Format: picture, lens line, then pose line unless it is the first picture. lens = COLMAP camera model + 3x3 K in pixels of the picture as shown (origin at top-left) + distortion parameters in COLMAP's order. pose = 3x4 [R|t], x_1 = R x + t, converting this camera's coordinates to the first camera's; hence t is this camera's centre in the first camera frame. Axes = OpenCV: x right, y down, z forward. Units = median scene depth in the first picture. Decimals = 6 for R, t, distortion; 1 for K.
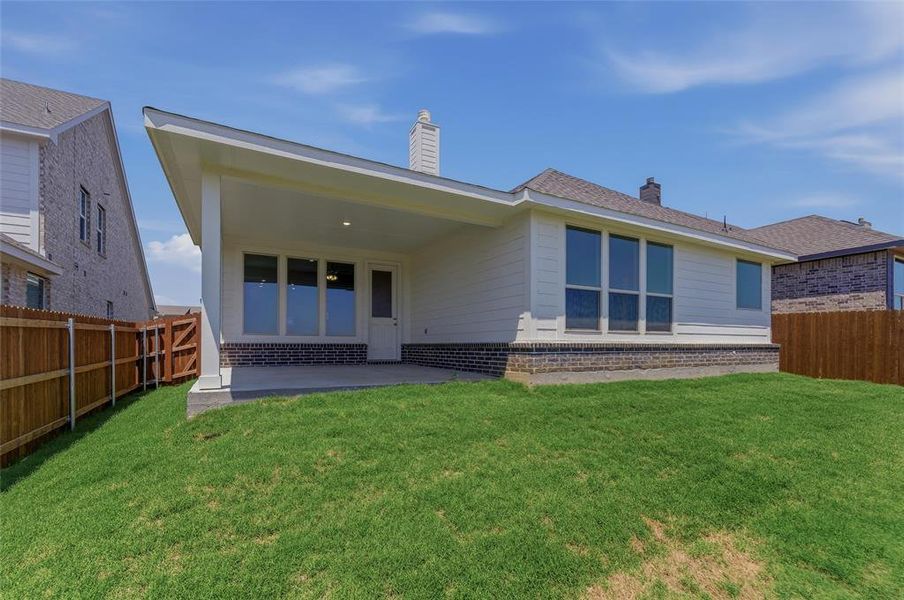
lens RADIAL K [[386.7, 0, 449.1], [0, 386.7, 322.7], [0, 0, 1]] dist [-0.000341, 0.000108]
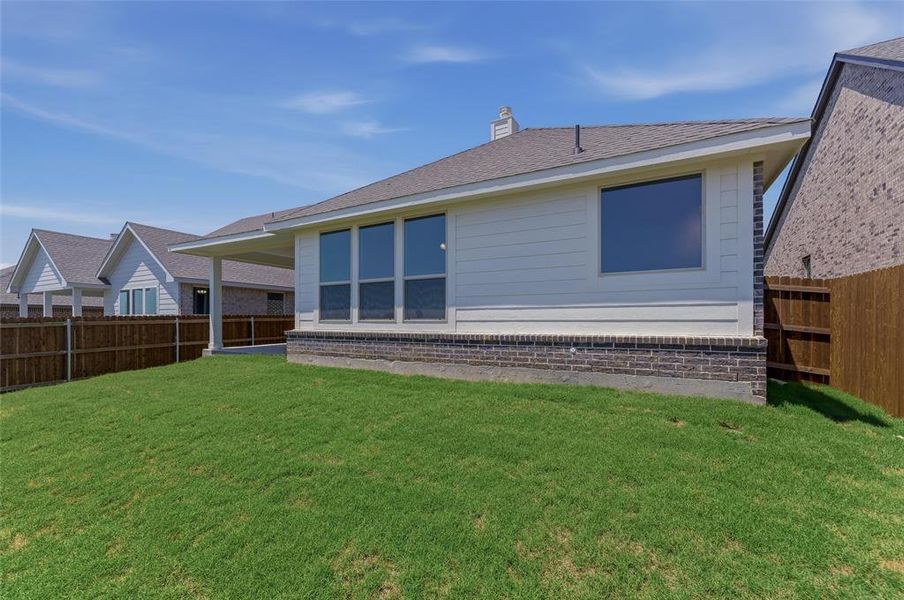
lens RADIAL K [[386.7, 0, 449.1], [0, 386.7, 322.7], [0, 0, 1]] dist [-0.000341, 0.000108]
pose [[0.541263, -0.018132, -0.840658, 1.339152], [0.029710, 0.999556, -0.002430, 0.034793], [0.840329, -0.023661, 0.541561, 0.600987]]
